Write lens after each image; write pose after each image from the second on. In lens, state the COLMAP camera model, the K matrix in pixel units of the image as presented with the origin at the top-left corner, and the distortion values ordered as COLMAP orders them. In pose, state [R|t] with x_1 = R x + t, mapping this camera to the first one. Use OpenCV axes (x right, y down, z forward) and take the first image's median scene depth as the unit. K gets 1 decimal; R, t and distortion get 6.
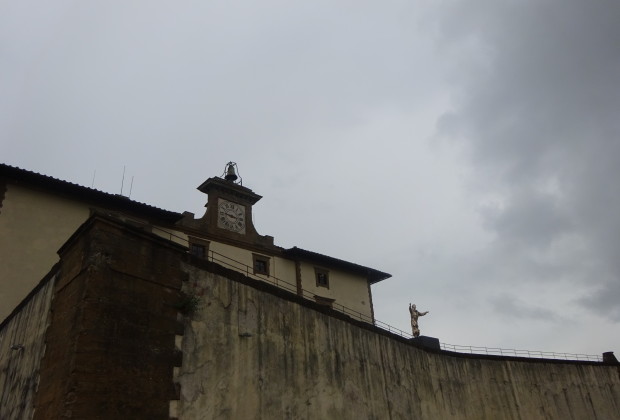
lens RADIAL K [[455.5, 0, 310.0], [0, 455.5, 210.0], [0, 0, 1]] dist [0.002156, -0.008321]
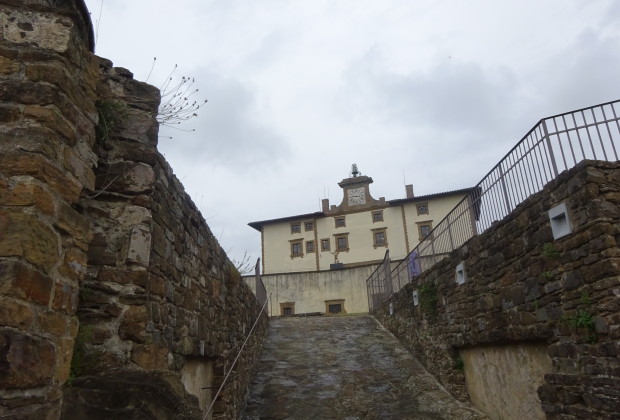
lens RADIAL K [[455.5, 0, 310.0], [0, 455.5, 210.0], [0, 0, 1]] dist [0.002156, -0.008321]
pose [[0.493710, -0.229597, -0.838770, 2.128268], [0.431494, 0.902088, 0.007053, -0.052244], [0.755025, -0.365407, 0.544440, -0.305437]]
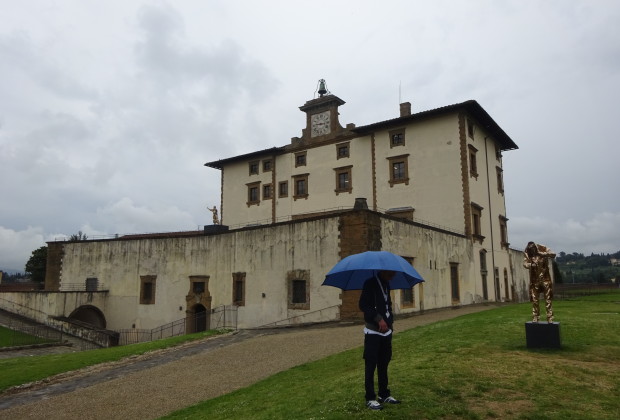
lens RADIAL K [[455.5, 0, 310.0], [0, 455.5, 210.0], [0, 0, 1]] dist [0.002156, -0.008321]
pose [[0.209073, -0.088847, -0.973856, 1.906529], [0.456276, 0.889680, 0.016789, 0.344841], [0.864928, -0.447857, 0.226547, 0.883232]]
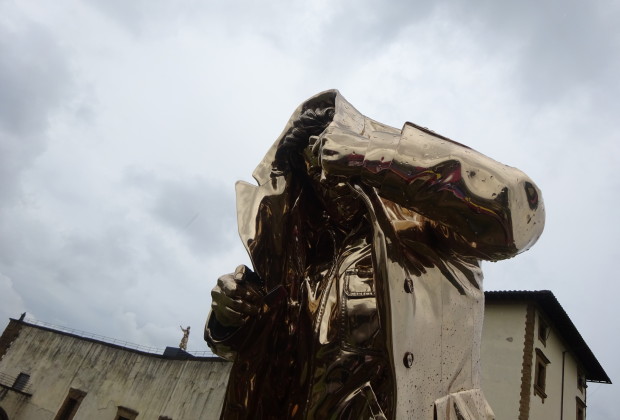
lens RADIAL K [[455.5, 0, 310.0], [0, 455.5, 210.0], [0, 0, 1]] dist [0.002156, -0.008321]
pose [[0.116215, -0.422655, -0.898809, 1.596704], [0.174622, 0.899539, -0.400420, 0.489060], [0.977753, -0.110417, 0.178345, 1.110852]]
